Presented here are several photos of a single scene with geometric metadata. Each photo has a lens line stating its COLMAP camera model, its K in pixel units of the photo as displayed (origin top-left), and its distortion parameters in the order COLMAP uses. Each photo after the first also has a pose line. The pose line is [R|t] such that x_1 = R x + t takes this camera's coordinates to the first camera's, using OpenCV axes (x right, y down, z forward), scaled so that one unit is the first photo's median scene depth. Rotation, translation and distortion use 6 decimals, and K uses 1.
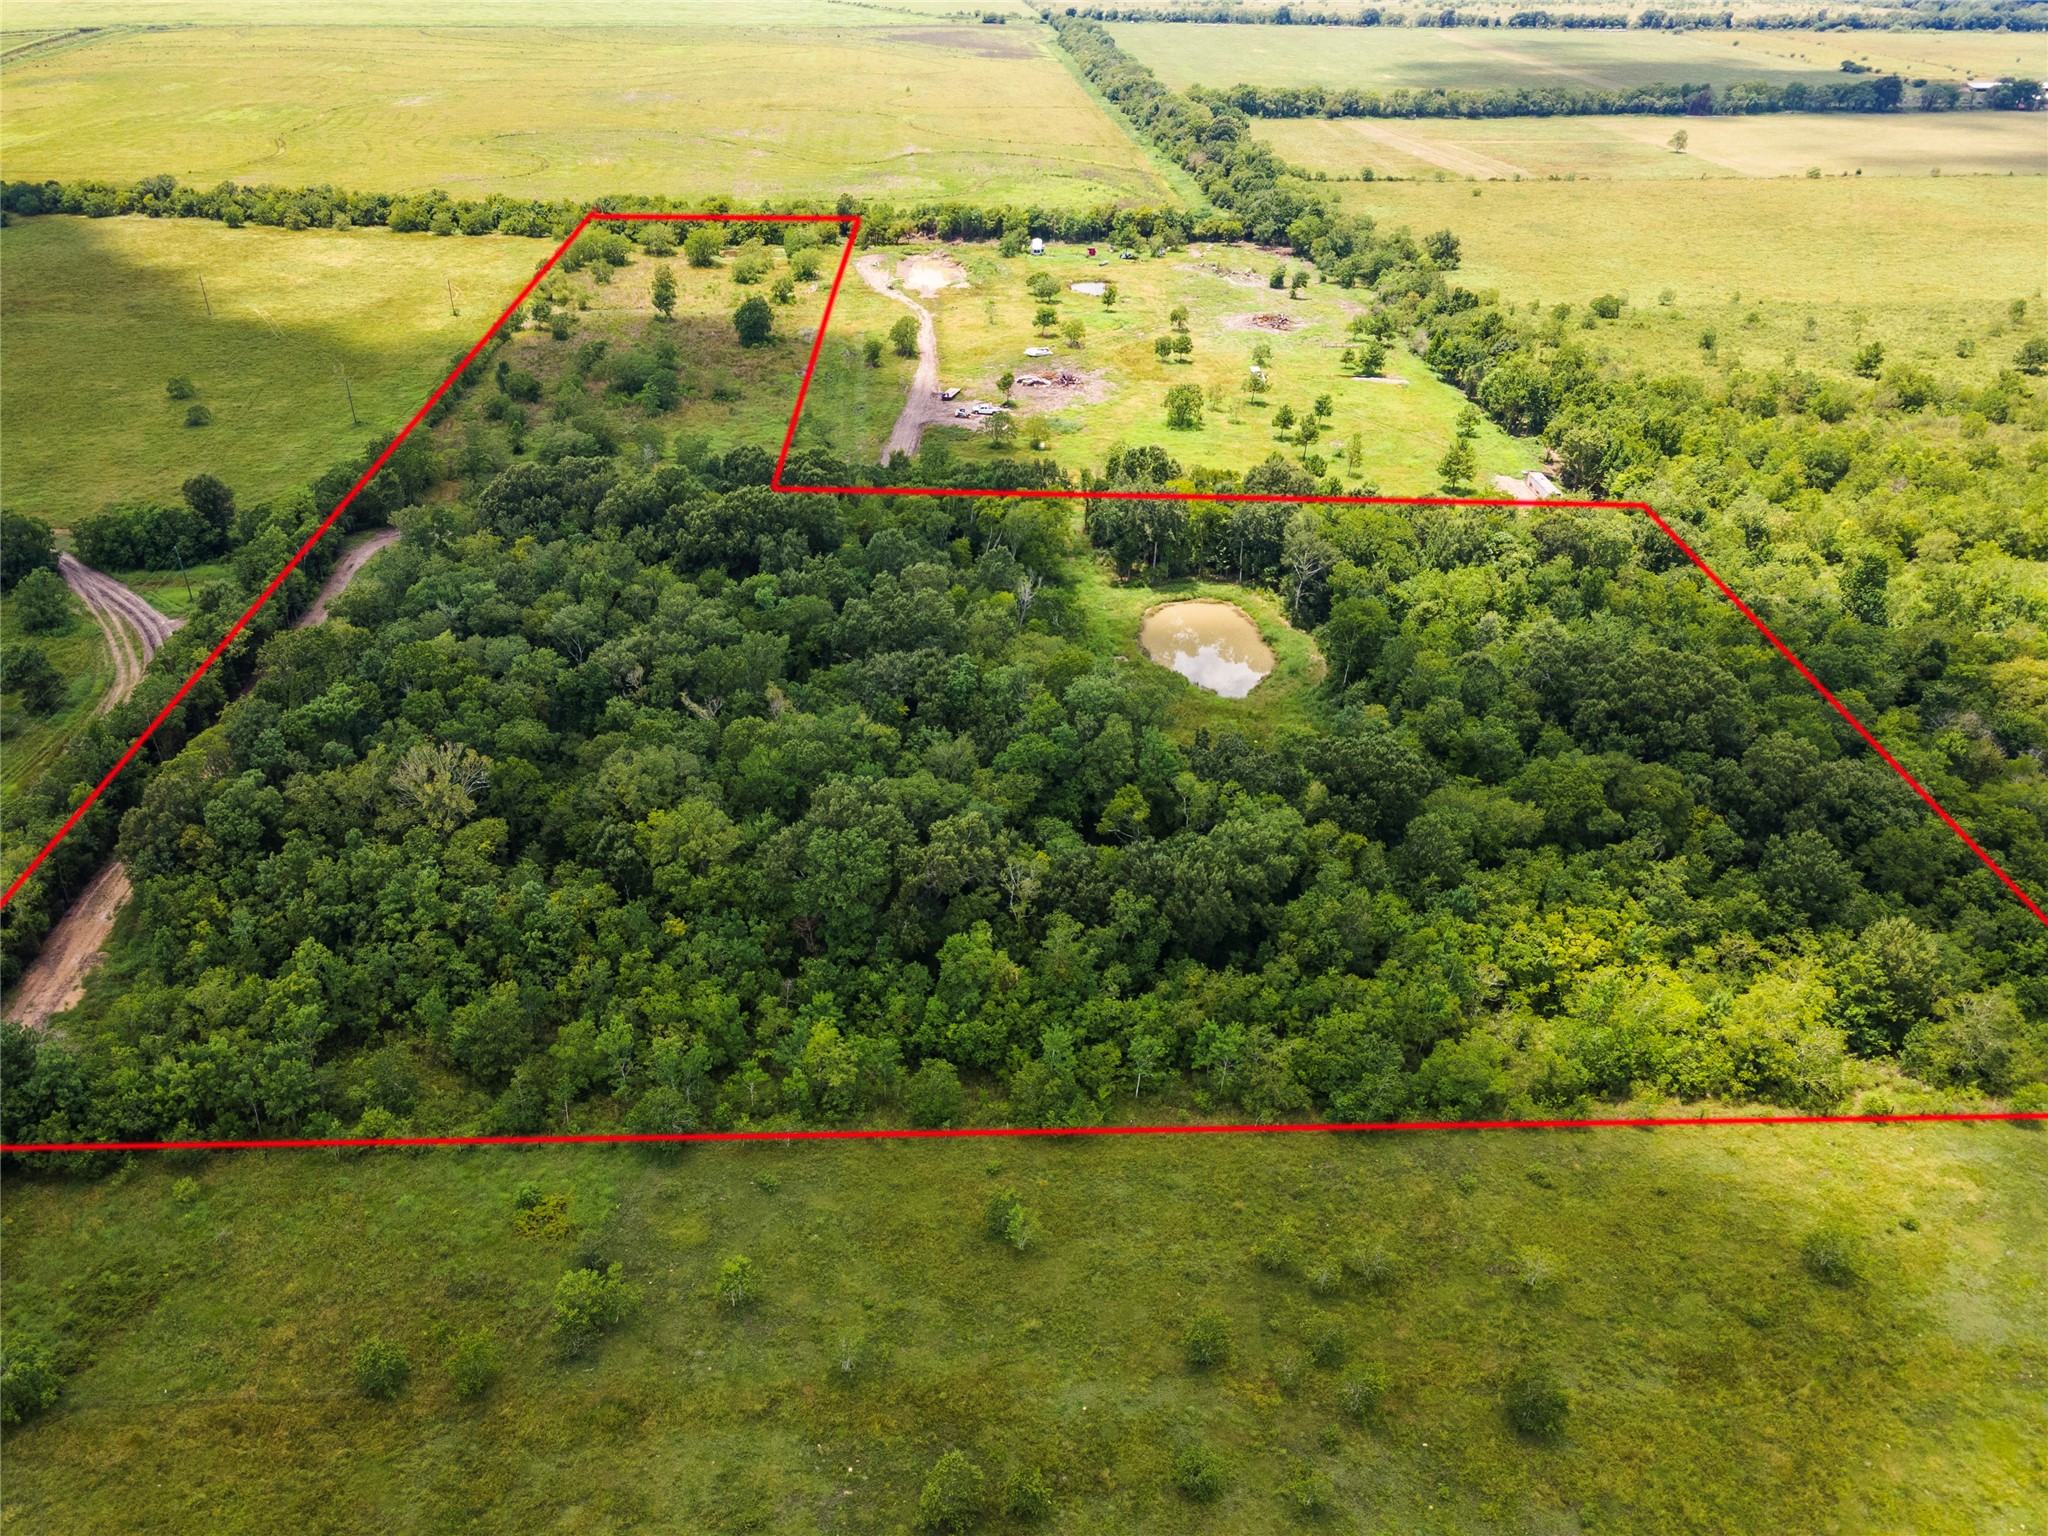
lens RADIAL K [[1560.4, 0, 928.8], [0, 1560.4, 778.6], [0, 0, 1]] dist [0.010172, 0.046168]
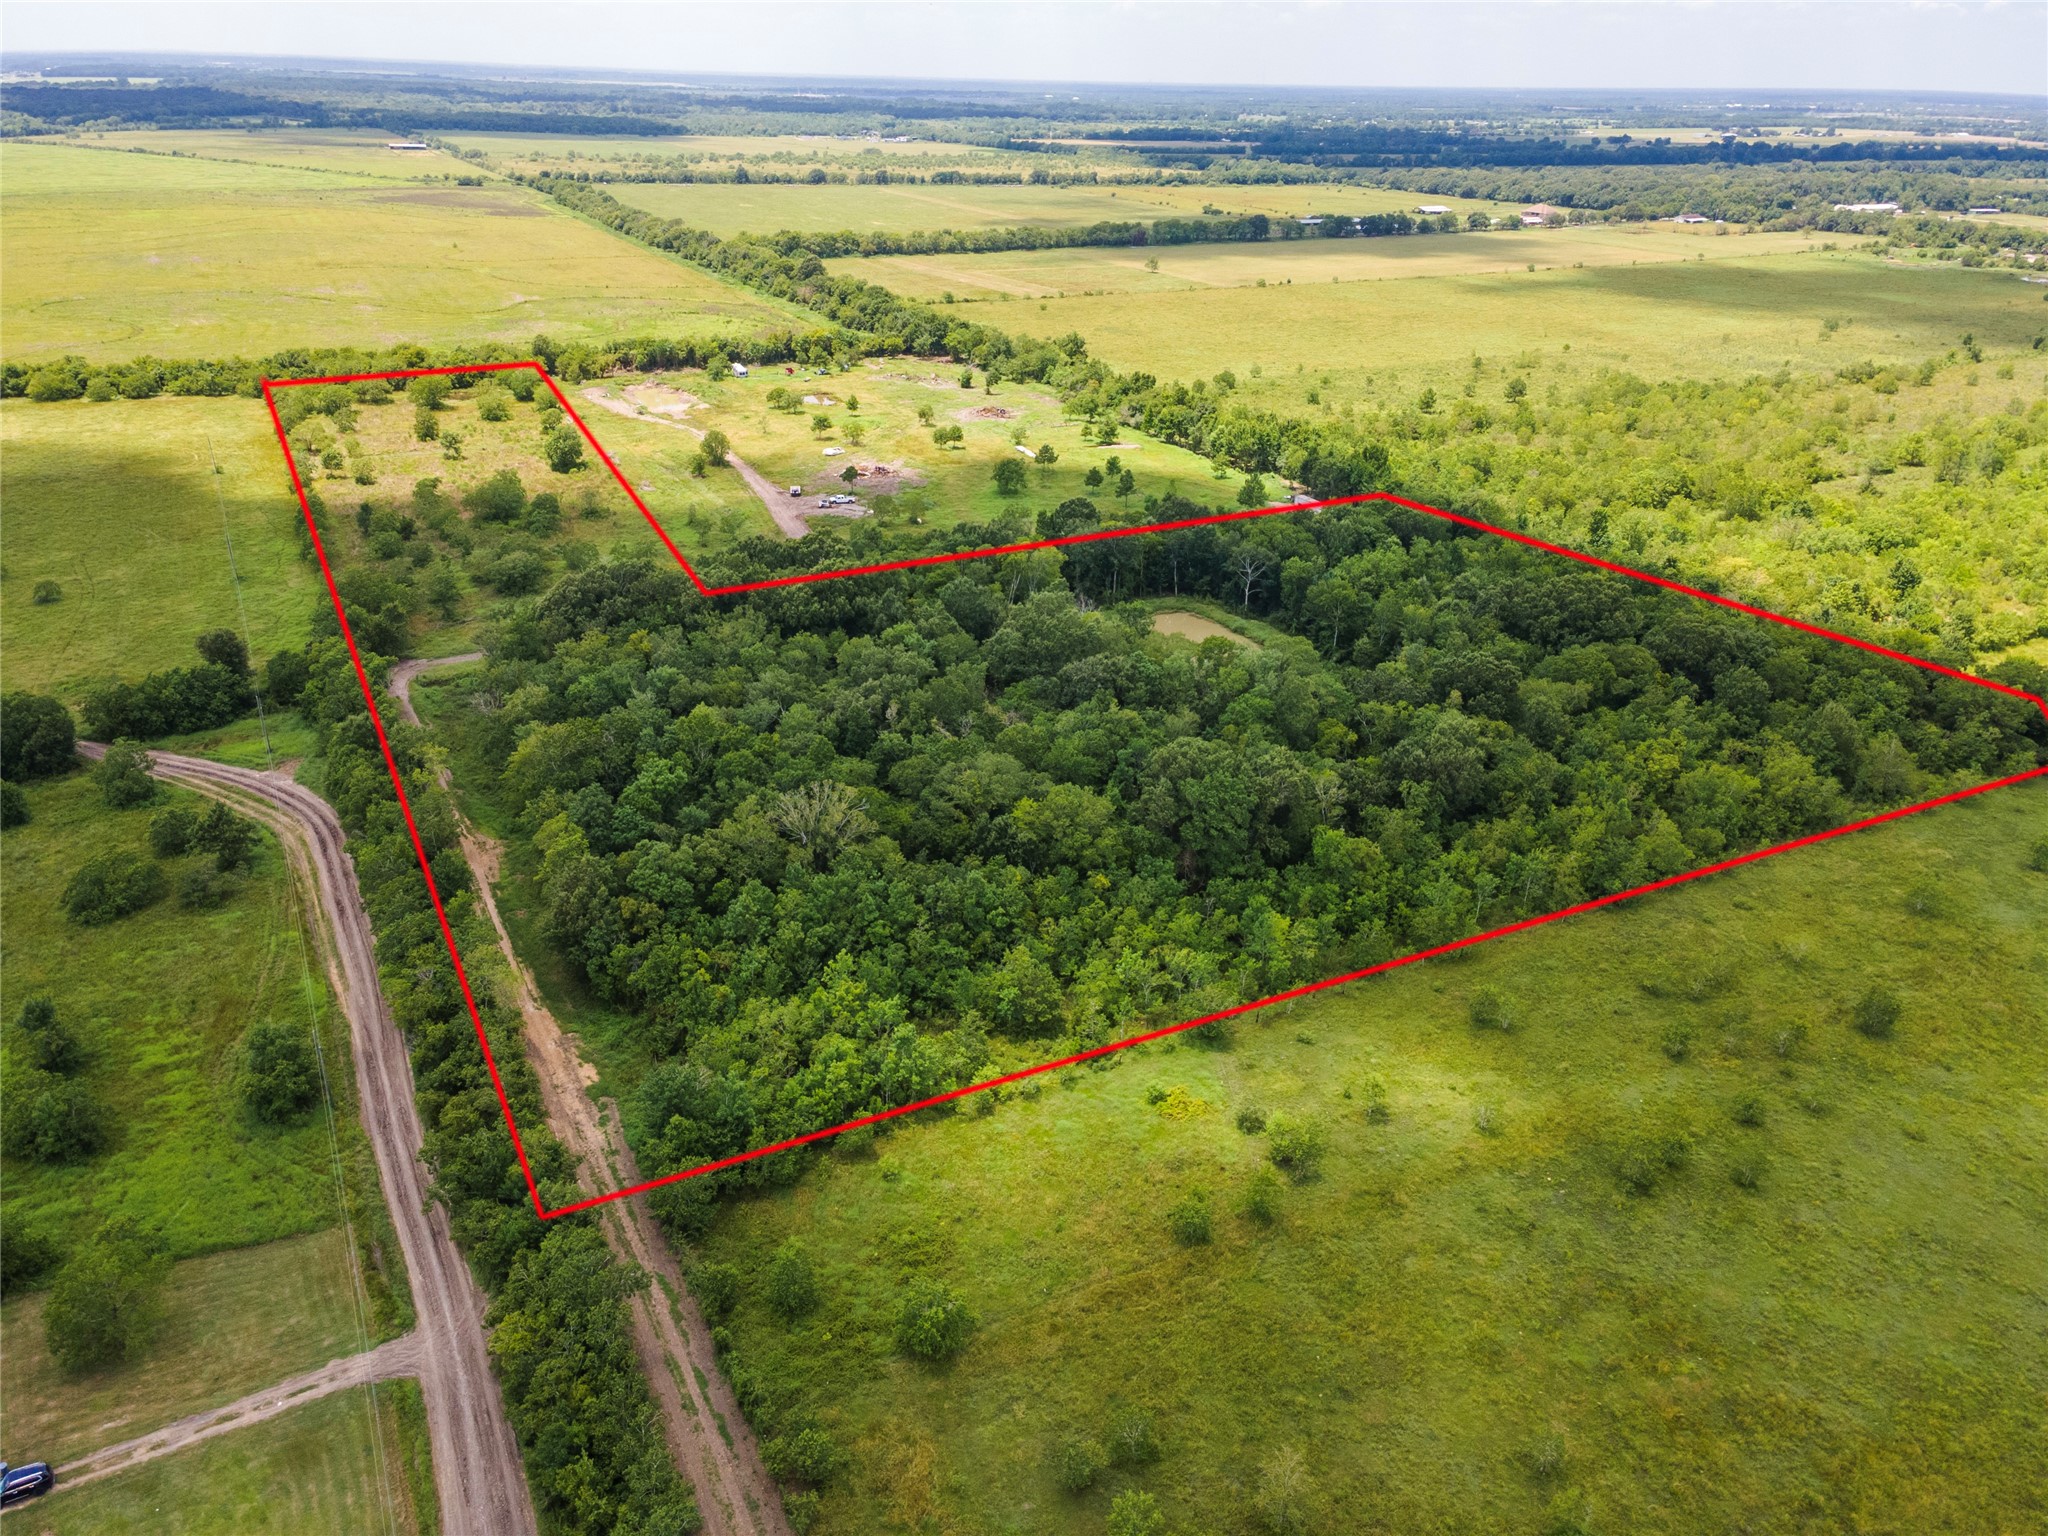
lens RADIAL K [[1489.9, 0, 1027.6], [0, 1489.9, 760.9], [0, 0, 1]] dist [0.011696, 0.056666]
pose [[0.903167, -0.174923, 0.392035, -0.225312], [0.206813, 0.977551, -0.040280, 0.013984], [-0.376188, 0.117458, 0.919068, -0.010462]]
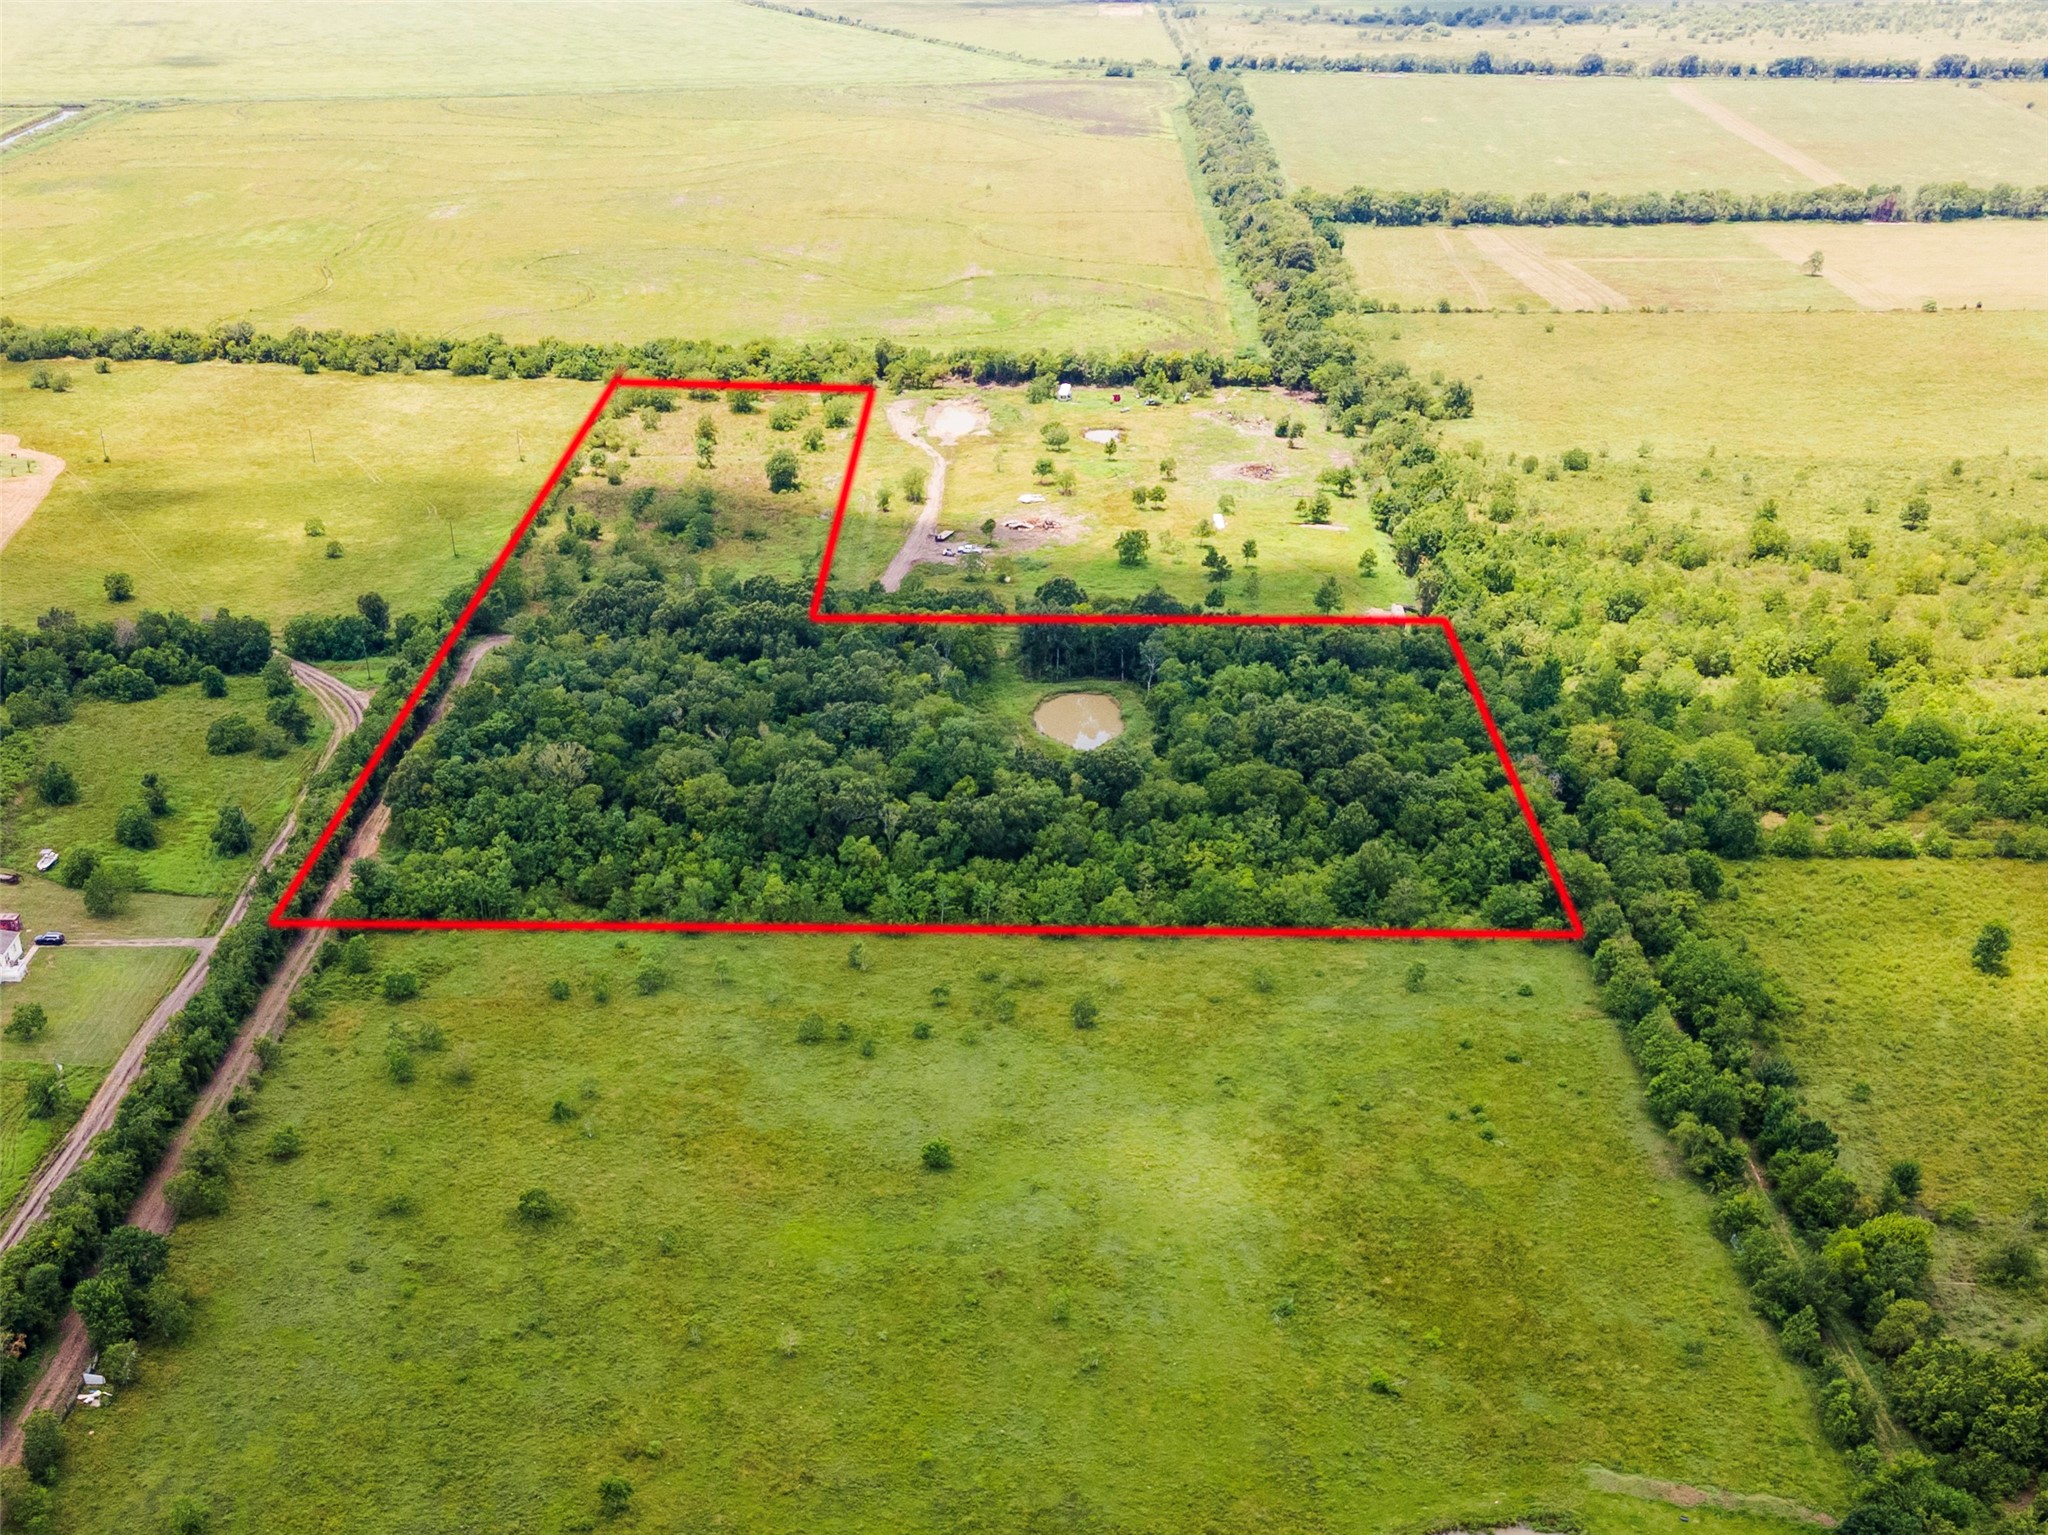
lens RADIAL K [[2294.8, 0, 893.8], [0, 2294.8, 1090.7], [0, 0, 1]] dist [0.000531, 0.071669]
pose [[0.996325, 0.028666, -0.080718, 0.100552], [-0.028603, 0.999589, 0.001930, 0.132670], [0.080740, 0.000386, 0.996735, -0.569283]]
